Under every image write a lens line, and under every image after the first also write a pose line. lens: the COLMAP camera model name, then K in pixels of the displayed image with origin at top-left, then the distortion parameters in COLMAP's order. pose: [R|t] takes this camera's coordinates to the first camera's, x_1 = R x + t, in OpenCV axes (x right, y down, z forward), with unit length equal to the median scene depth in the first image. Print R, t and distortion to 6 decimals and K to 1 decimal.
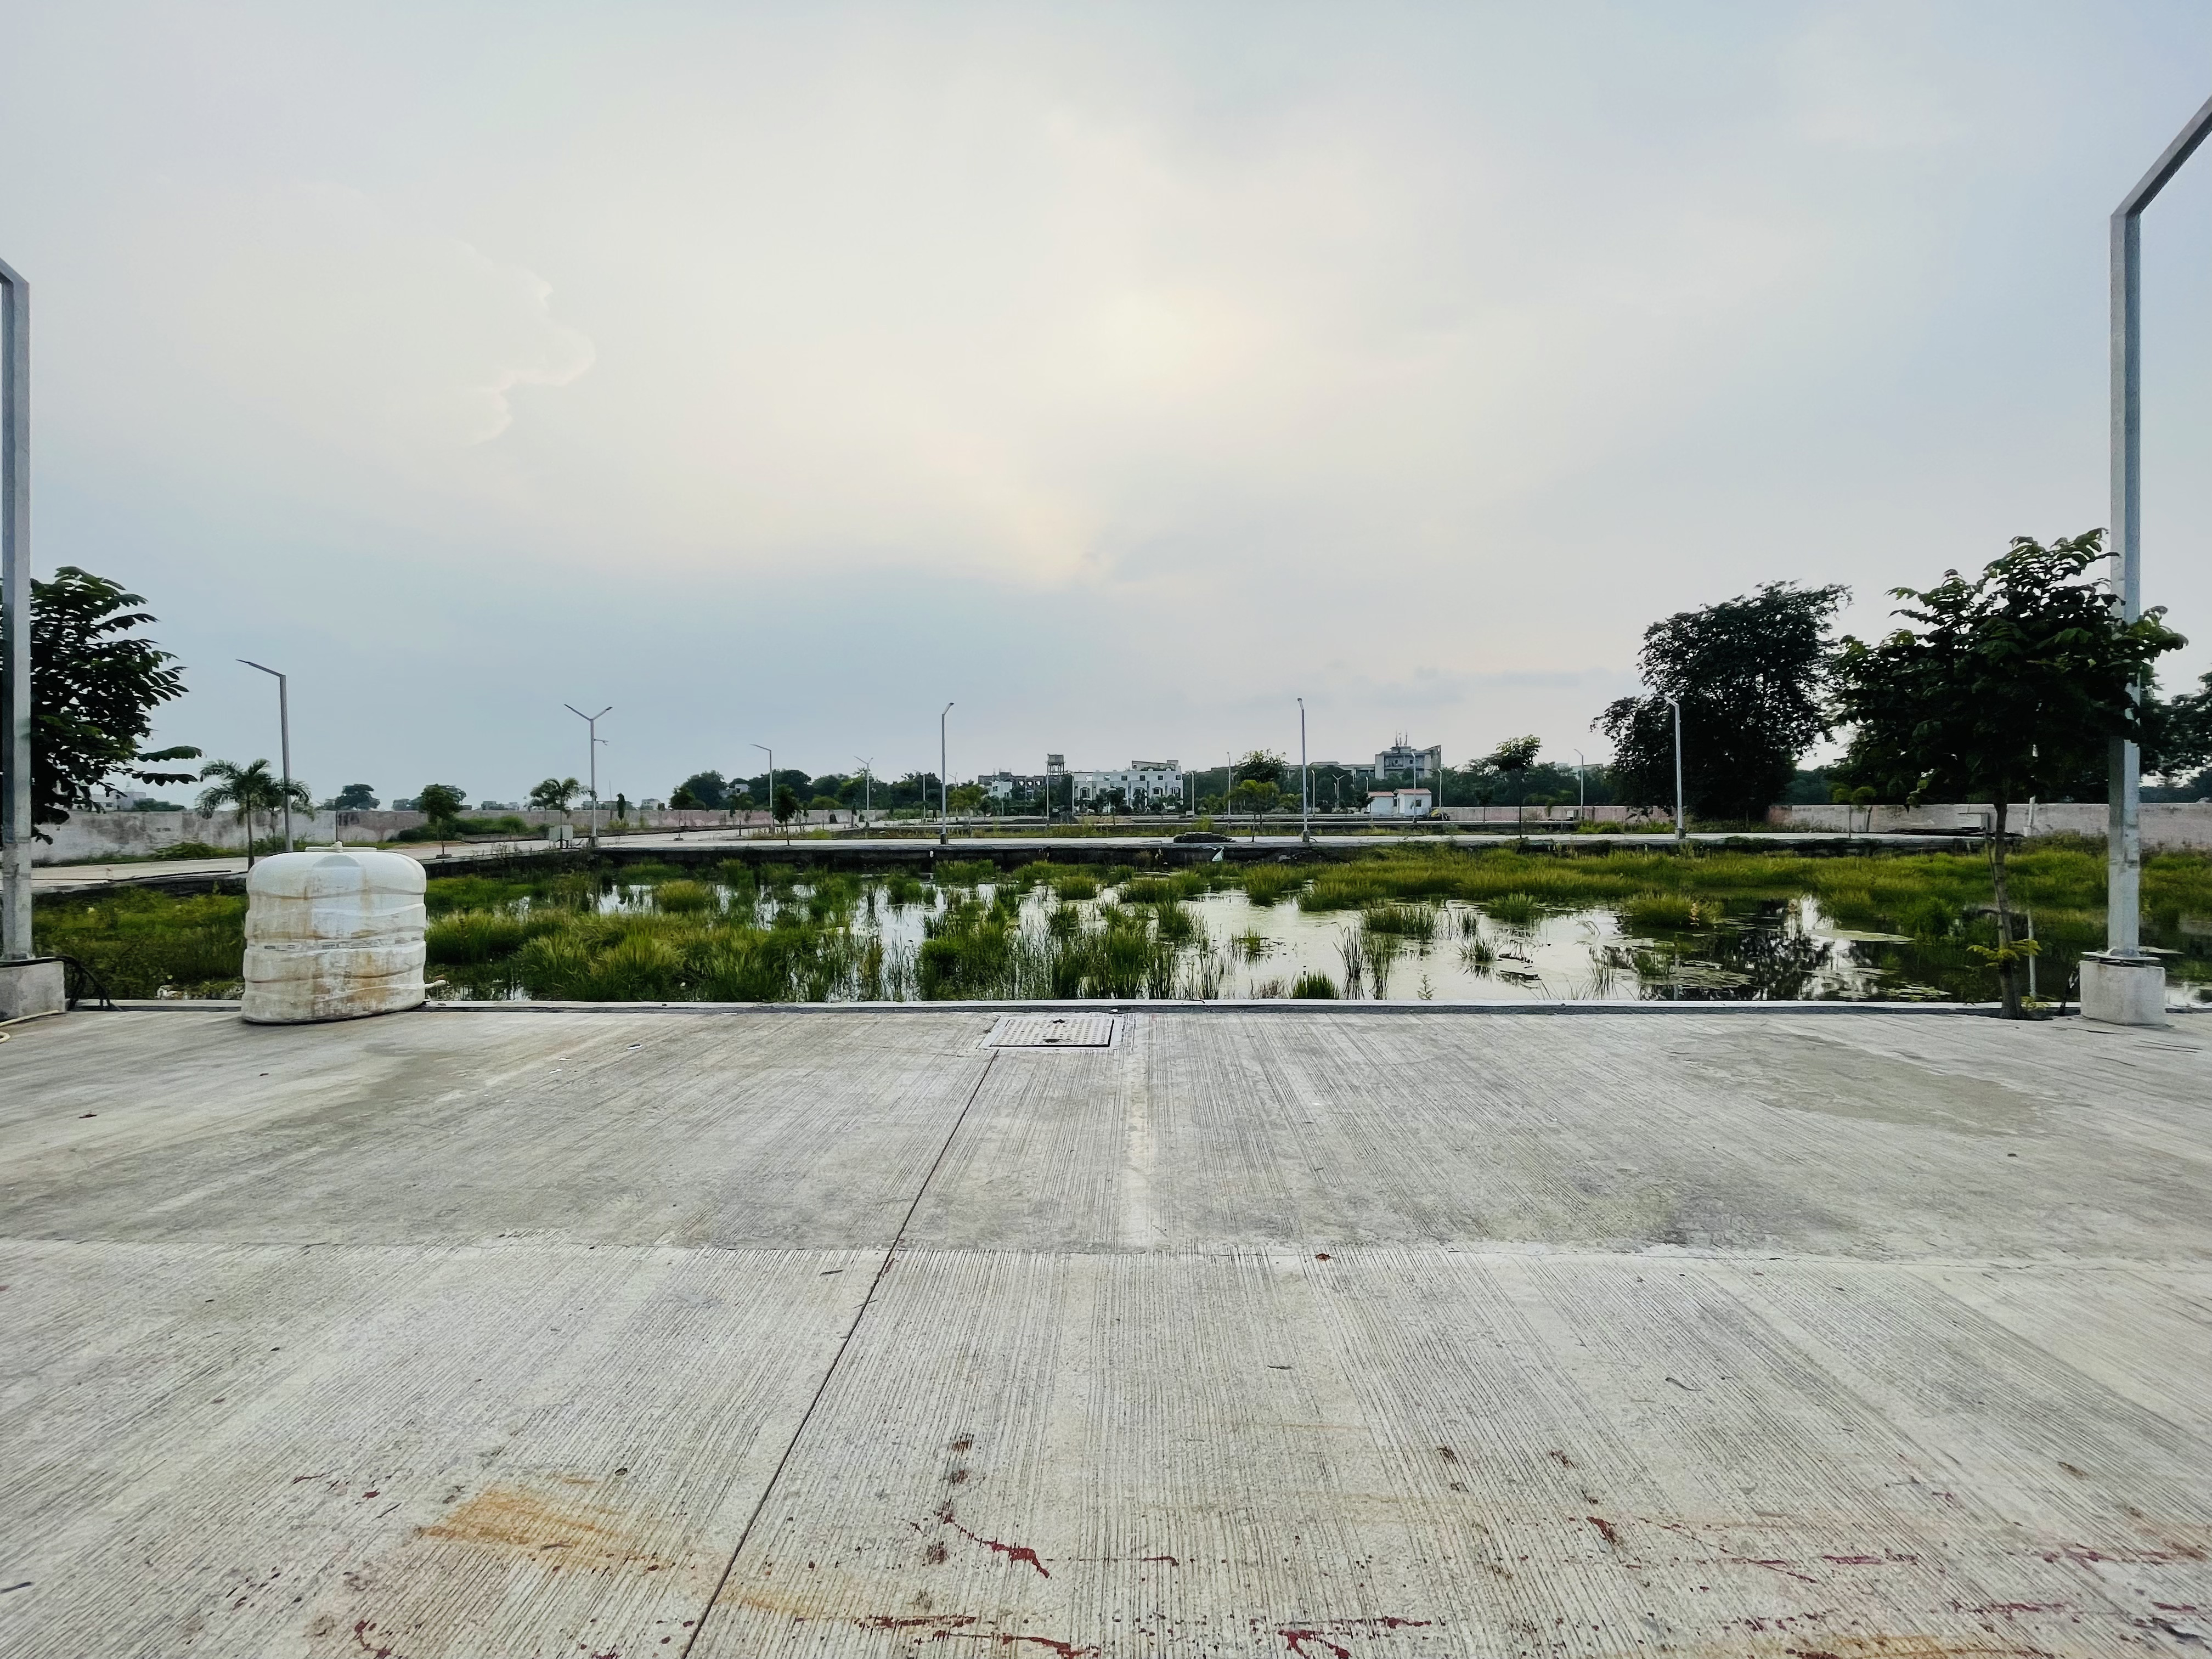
lens RADIAL K [[891.8, 0, 1107.2], [0, 891.8, 826.0], [0, 0, 1]] dist [-0.001653, -0.000761]
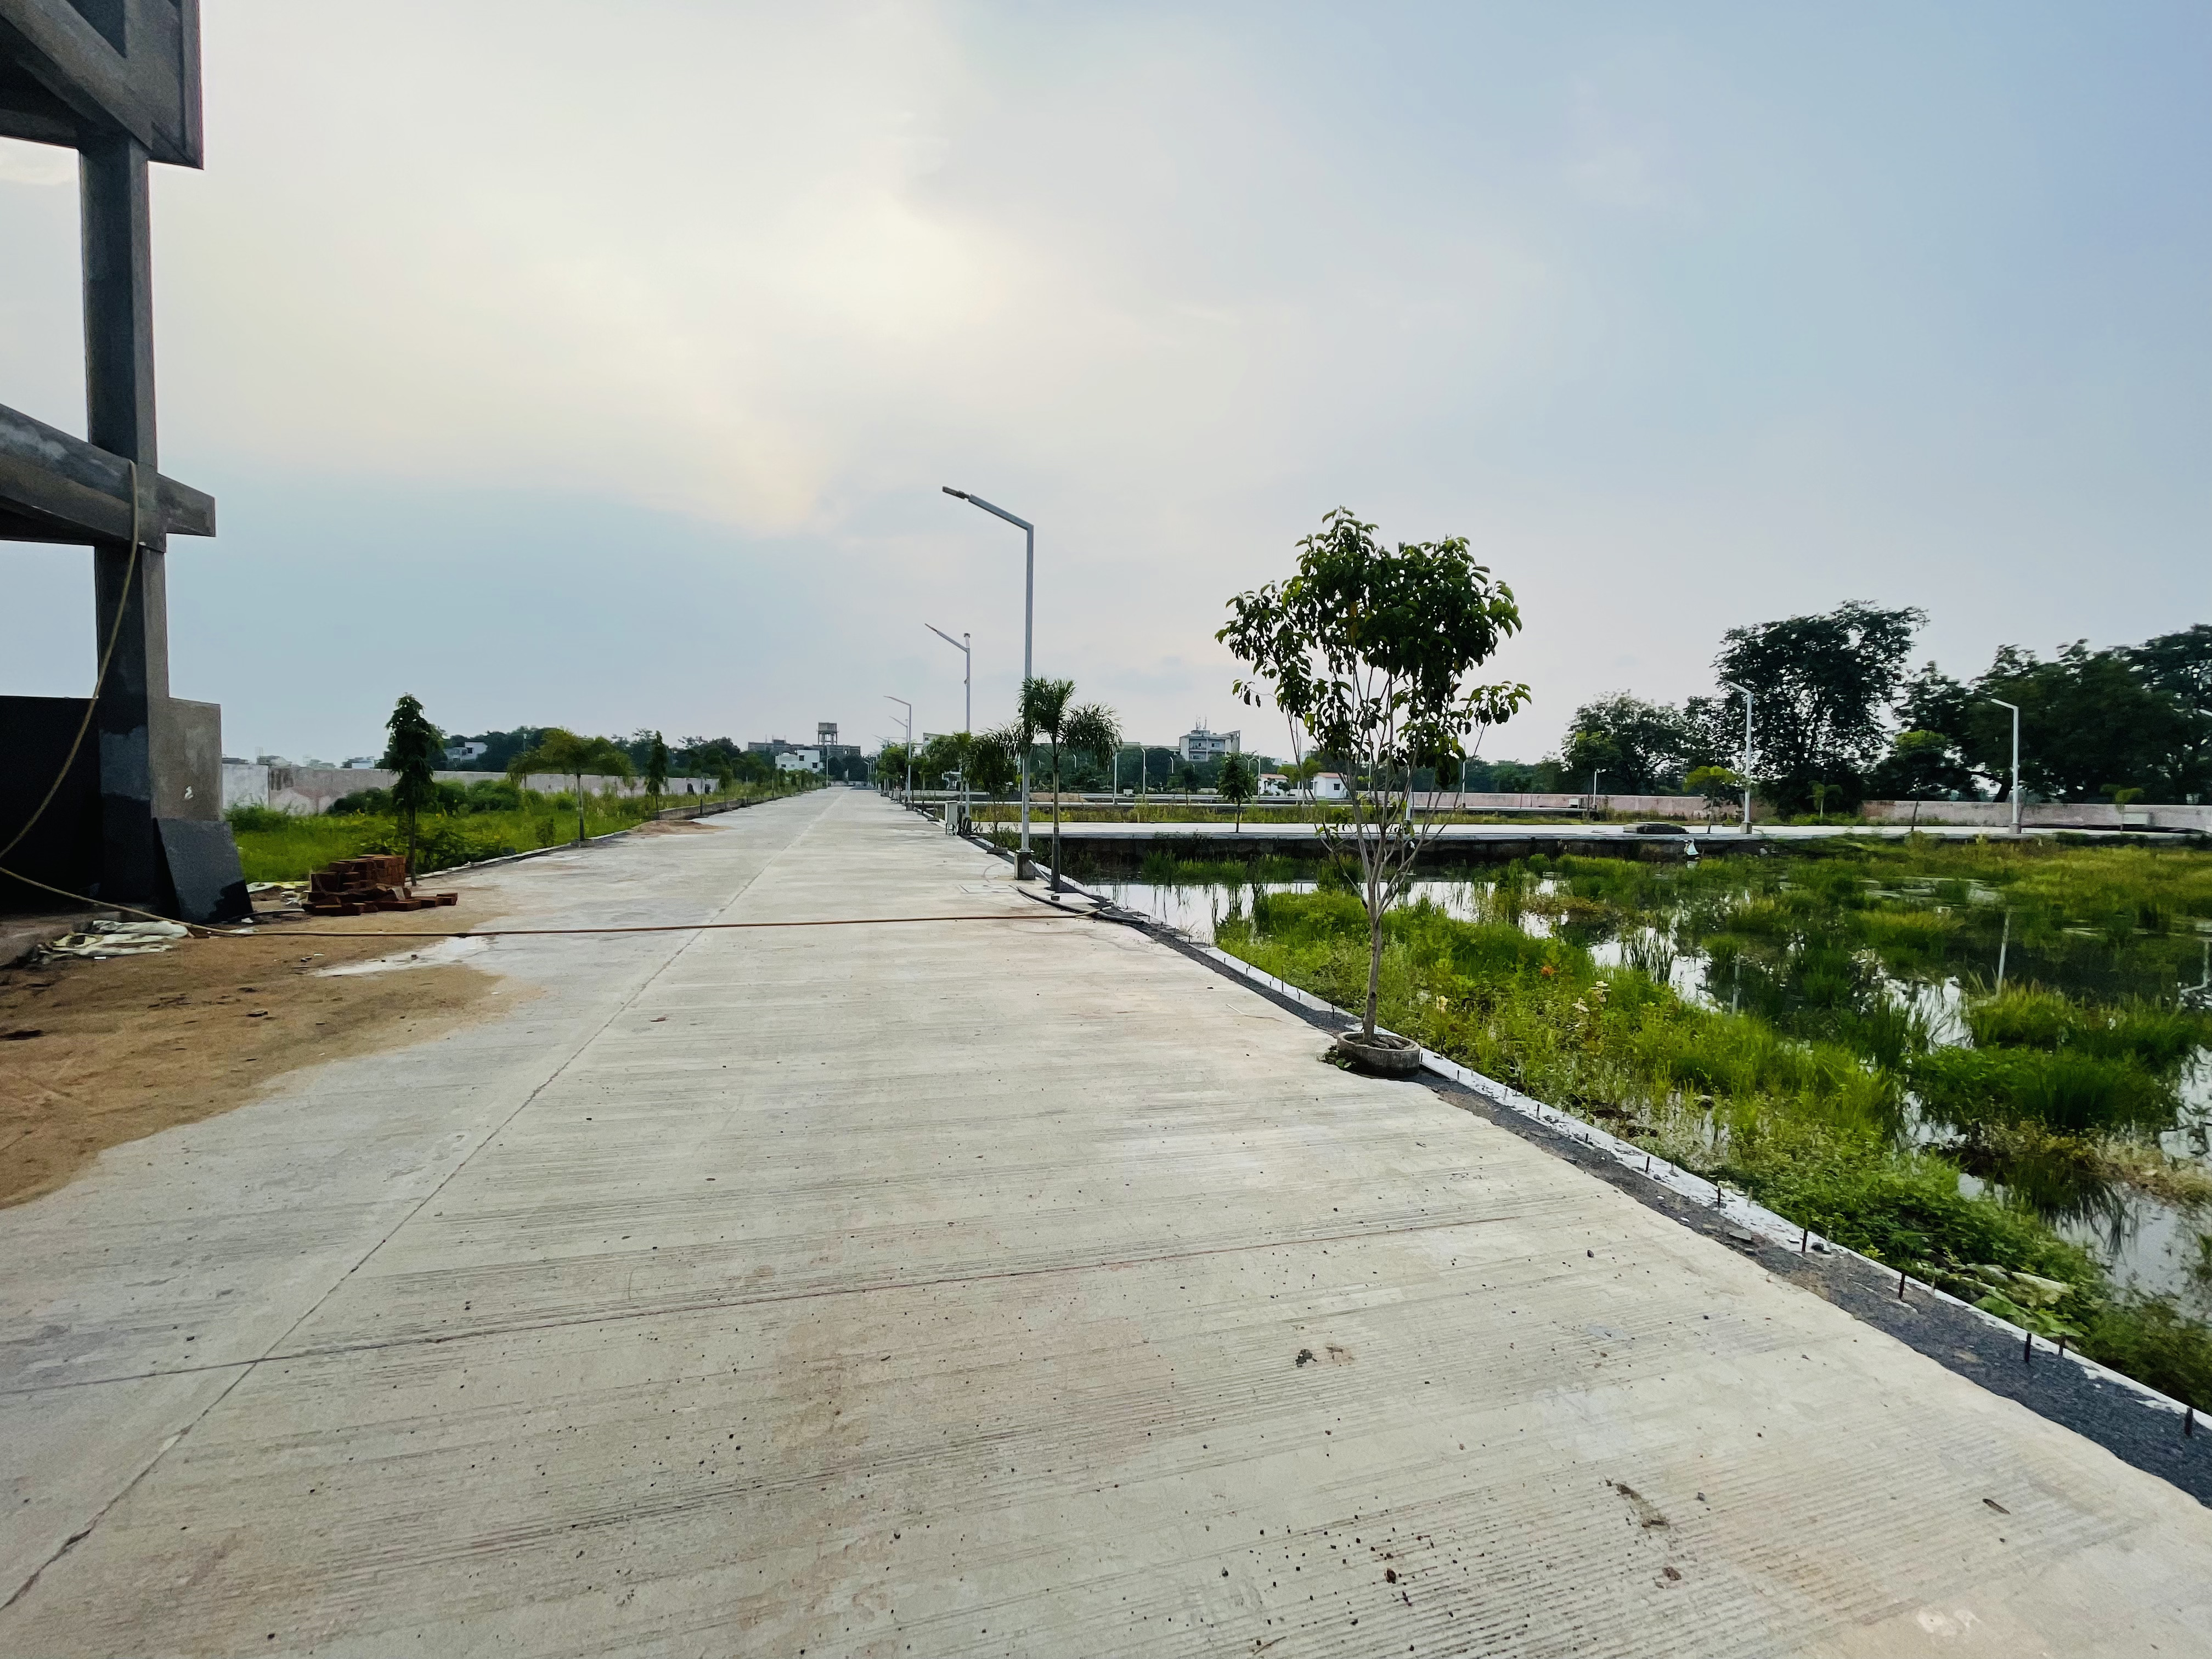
lens RADIAL K [[891.8, 0, 1107.2], [0, 891.8, 826.0], [0, 0, 1]] dist [-0.001653, -0.000761]
pose [[0.953995, 0.010232, 0.299648, -0.455579], [-0.018370, 0.999535, 0.024357, -0.000772], [-0.299259, -0.028741, 0.953739, 0.191741]]
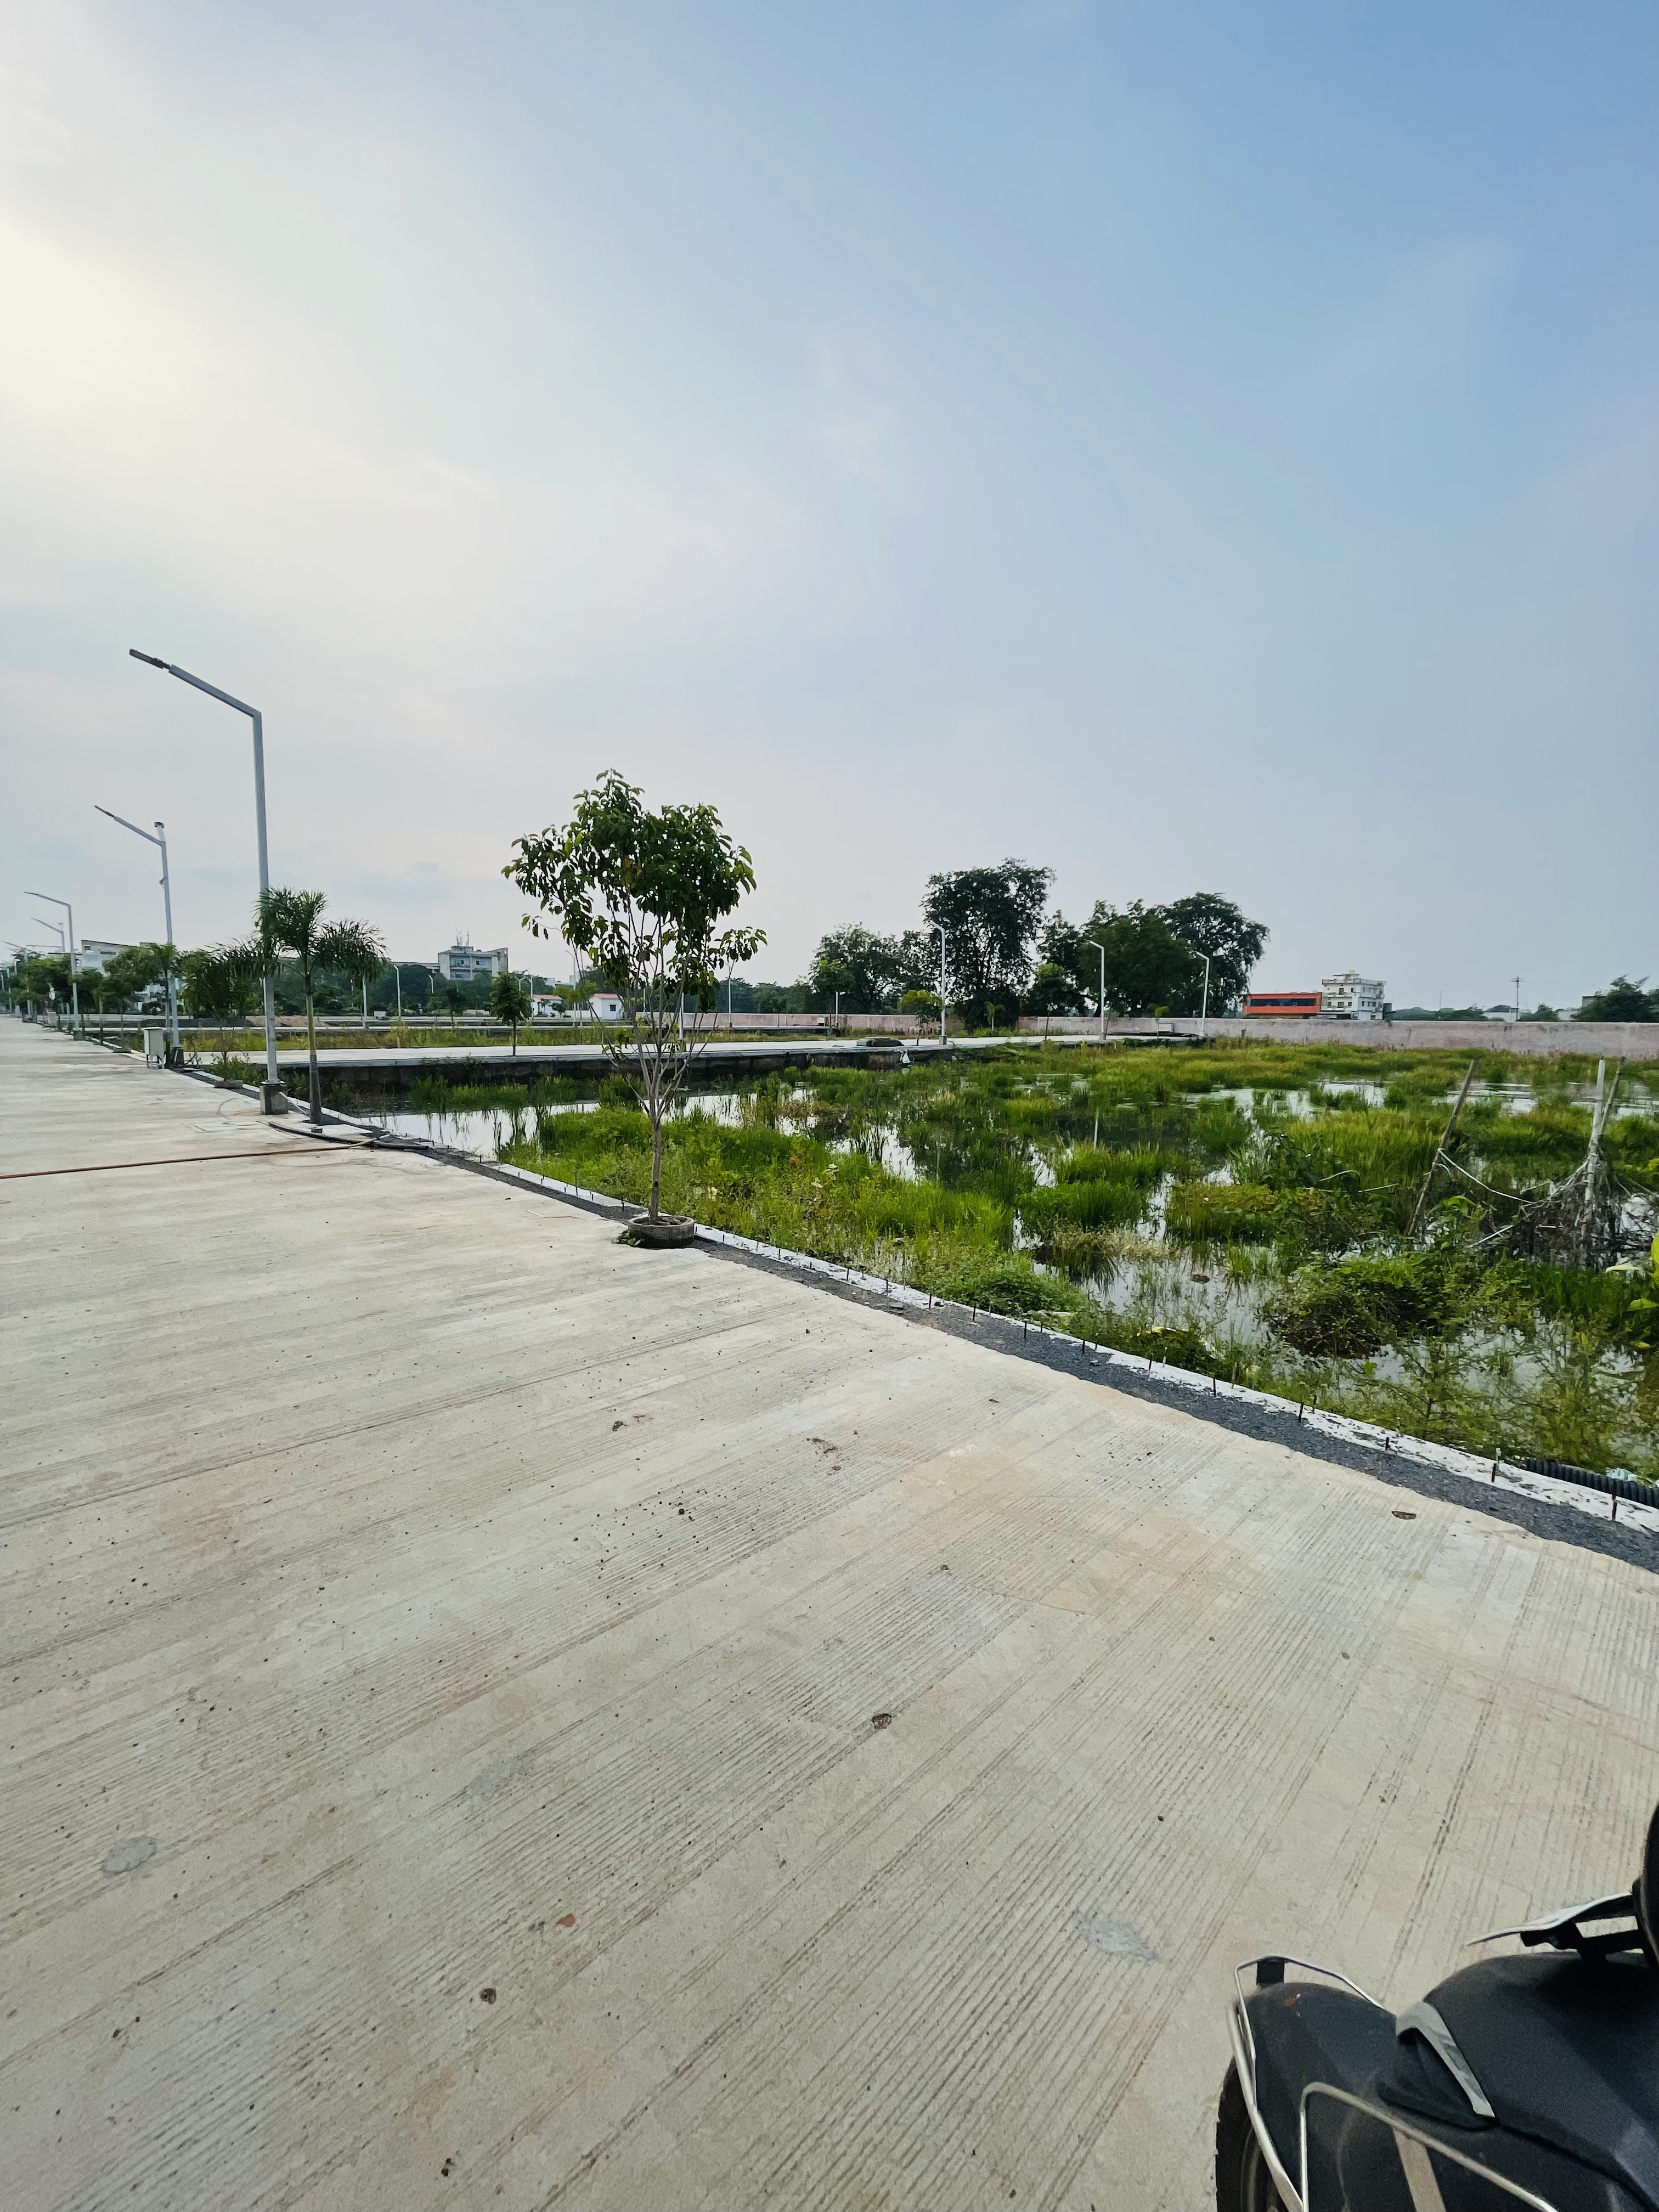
lens RADIAL K [[891.8, 0, 829.5], [0, 891.8, 1106.0], [0, 0, 1]] dist [-0.001653, -0.000761]
pose [[0.701676, -0.058757, 0.710070, -0.465514], [-0.002633, 0.996373, 0.085050, -0.000739], [-0.712492, -0.061547, 0.698976, 0.177245]]
